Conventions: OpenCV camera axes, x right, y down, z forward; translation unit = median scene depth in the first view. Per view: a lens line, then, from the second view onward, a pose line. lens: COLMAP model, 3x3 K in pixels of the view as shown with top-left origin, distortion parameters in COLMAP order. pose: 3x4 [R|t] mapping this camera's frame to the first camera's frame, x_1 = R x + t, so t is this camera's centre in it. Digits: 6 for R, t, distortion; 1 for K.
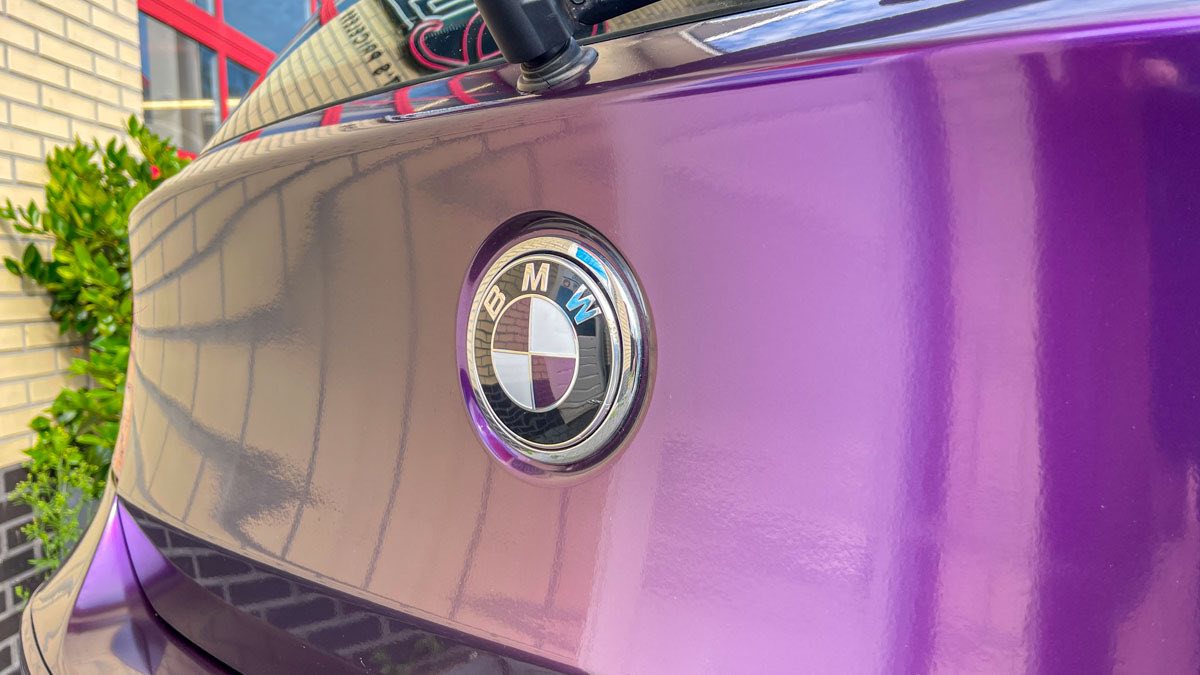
lens RADIAL K [[914.4, 0, 595.1], [0, 914.4, 341.2], [0, 0, 1]] dist [0.048161, -0.023572]
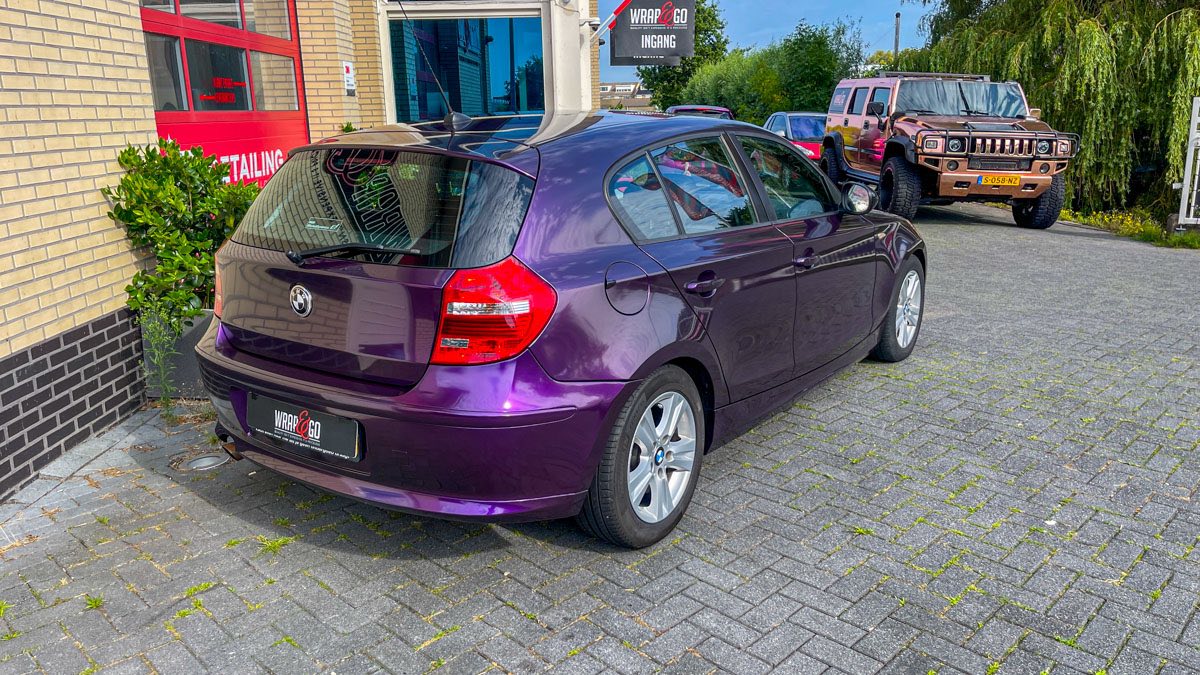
lens RADIAL K [[914.4, 0, 612.3], [0, 914.4, 338.3], [0, 0, 1]] dist [0.048161, -0.023572]
pose [[0.997307, -0.006978, 0.073005, 0.340580], [-0.006486, 0.983170, 0.182579, -0.190190], [-0.073050, -0.182561, 0.980477, -1.153979]]
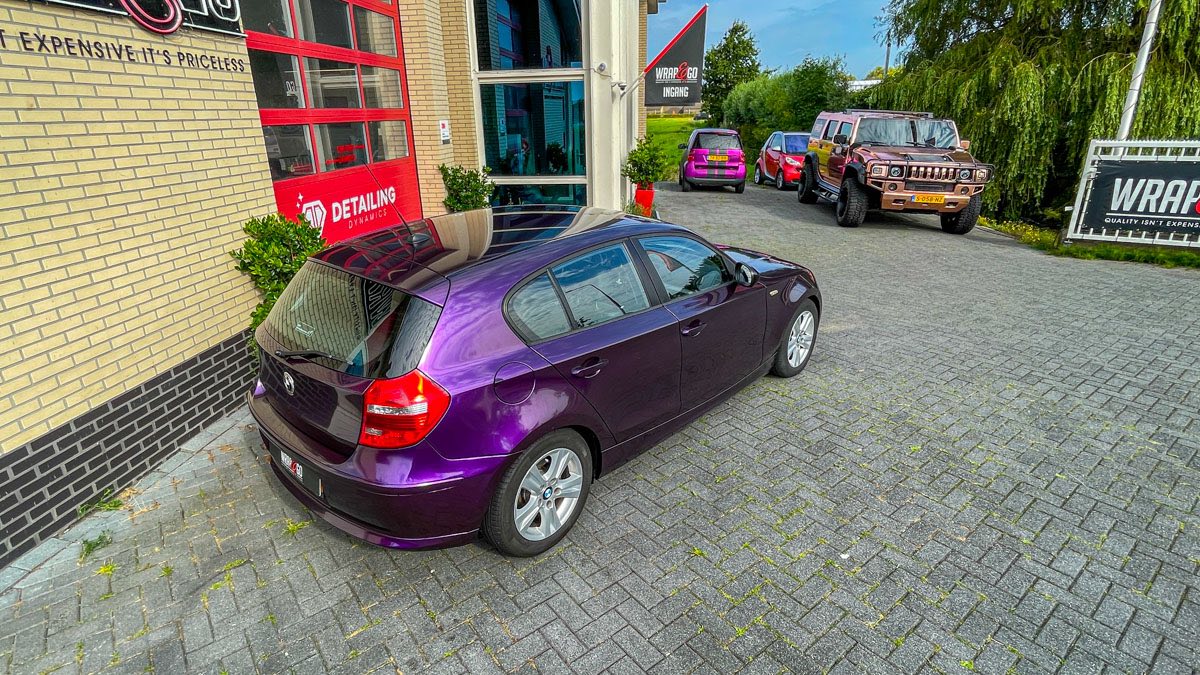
lens RADIAL K [[613.2, 0, 591.1], [0, 613.2, 330.7], [0, 0, 1]] dist [-0.000650, 0.002858]
pose [[0.997174, 0.033979, -0.066998, 0.701195], [-0.012982, 0.956383, 0.291827, -0.484694], [0.073992, -0.290133, 0.954122, -0.941199]]
